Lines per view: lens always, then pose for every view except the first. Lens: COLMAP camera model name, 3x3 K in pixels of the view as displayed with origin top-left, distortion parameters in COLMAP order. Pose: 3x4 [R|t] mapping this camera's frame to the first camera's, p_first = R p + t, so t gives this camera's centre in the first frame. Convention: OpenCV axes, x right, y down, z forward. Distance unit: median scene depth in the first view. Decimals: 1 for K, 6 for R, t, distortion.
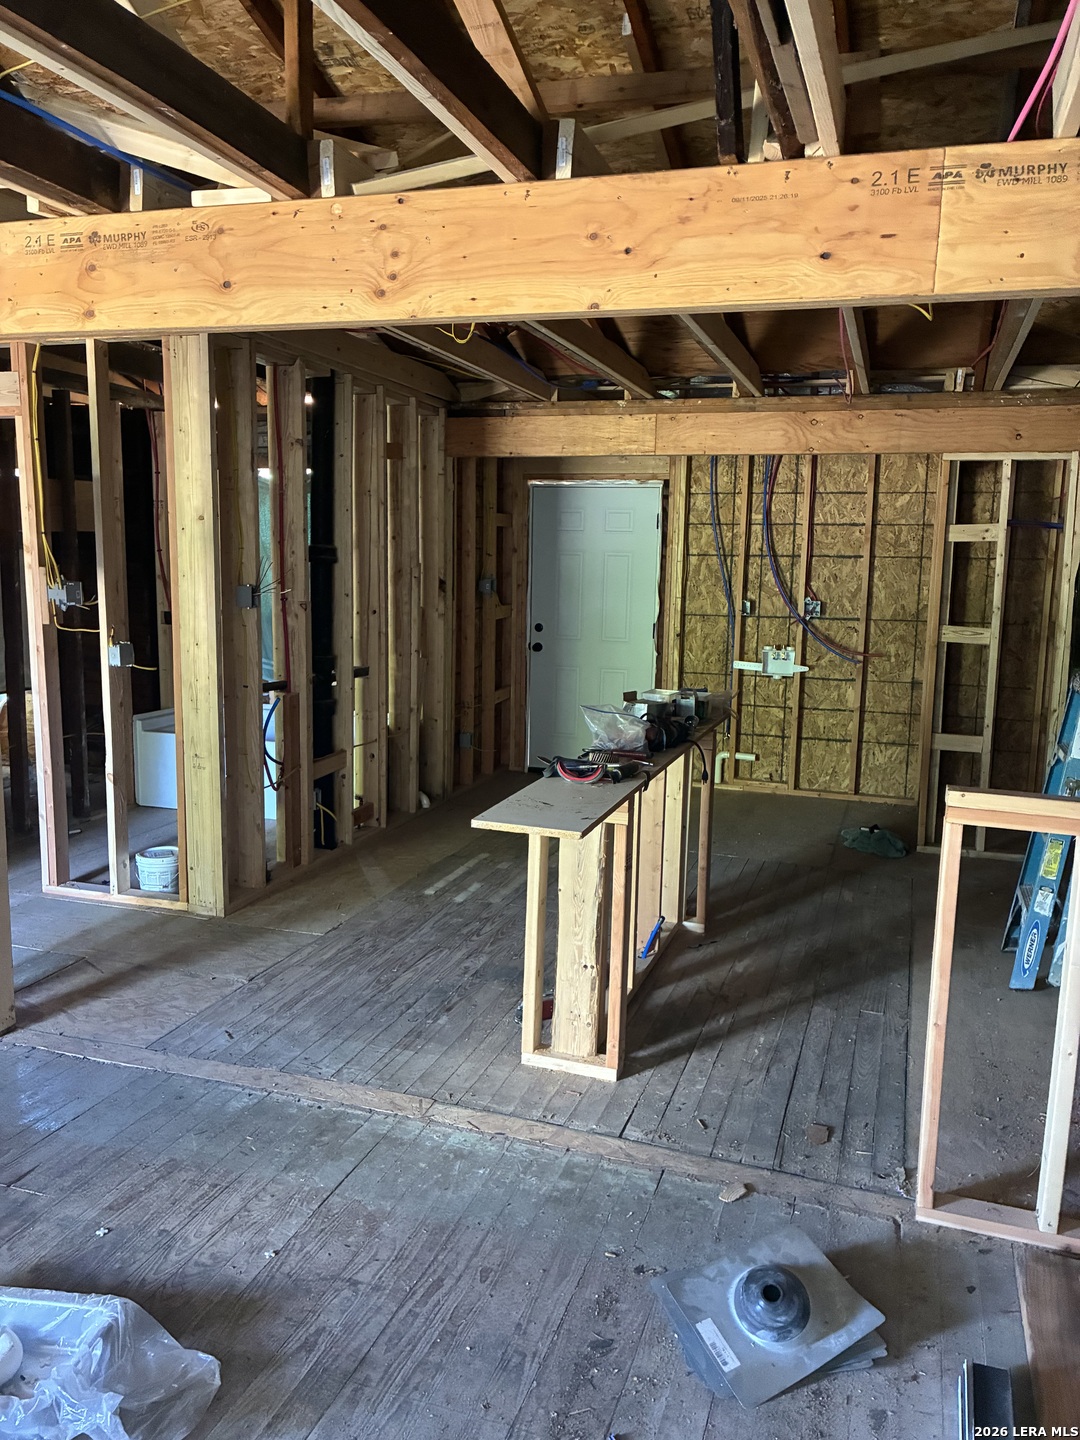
lens RADIAL K [[1099.3, 0, 532.0], [0, 1099.3, 716.7], [0, 0, 1]] dist [0.036310, -0.004431]
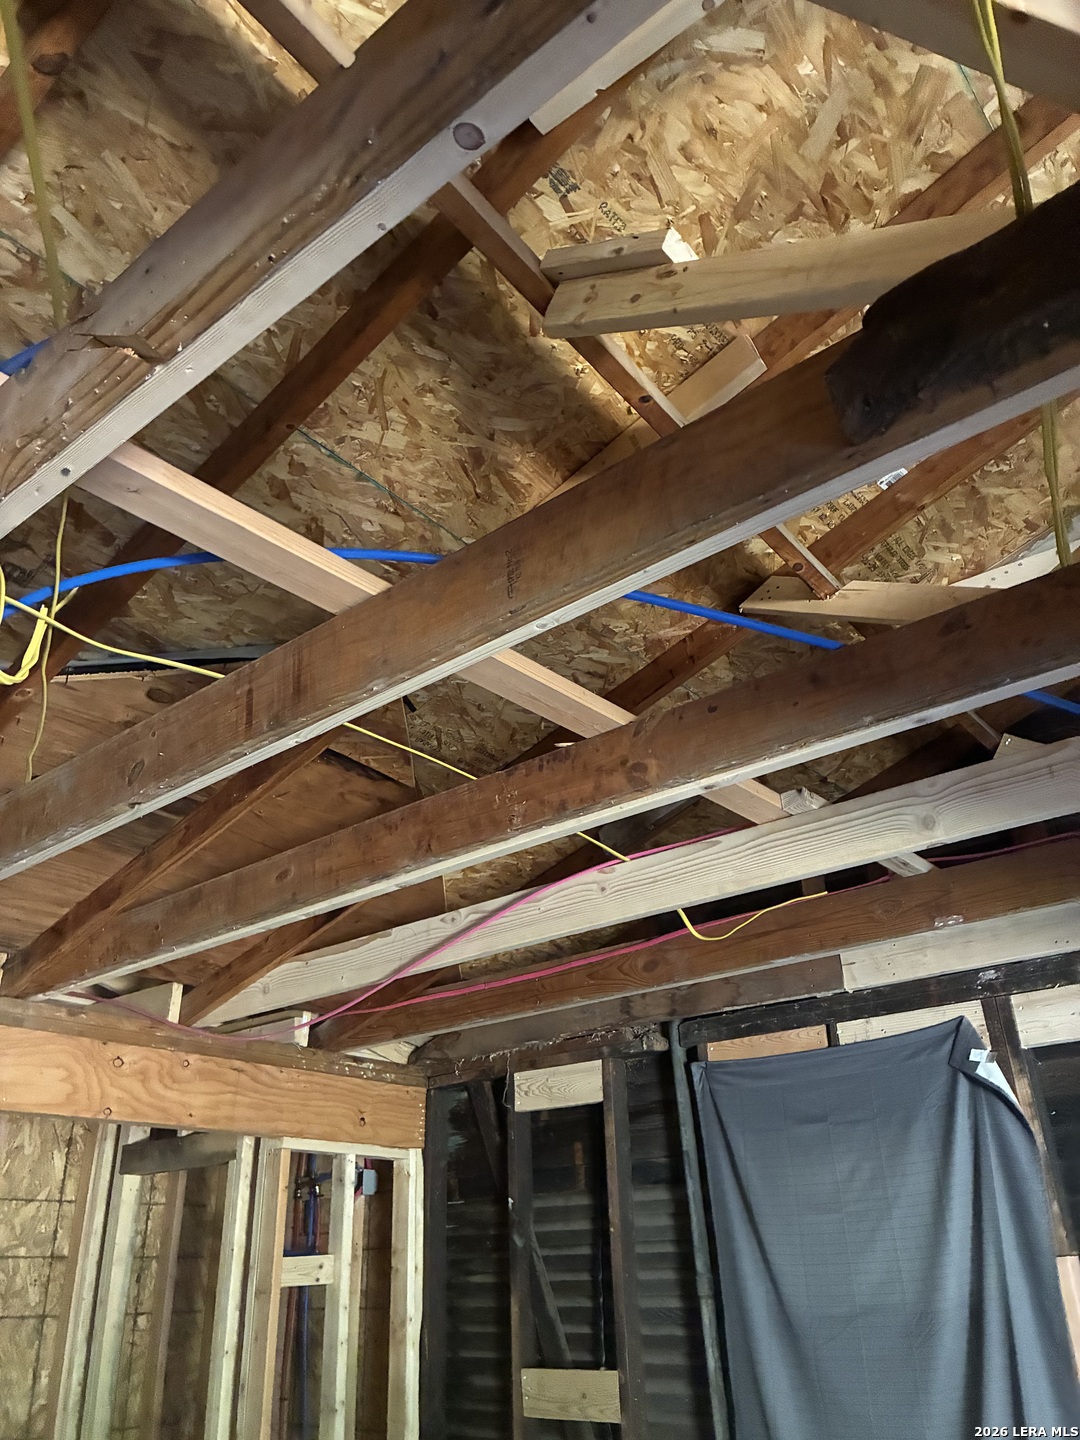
lens RADIAL K [[1121.4, 0, 540.9], [0, 1121.4, 712.6], [0, 0, 1]] dist [0.069180, -0.094791]
pose [[0.373955, 0.393115, 0.840011, -0.185030], [0.162878, 0.863810, -0.476762, -0.088514], [-0.913033, 0.315107, 0.258996, 0.485518]]
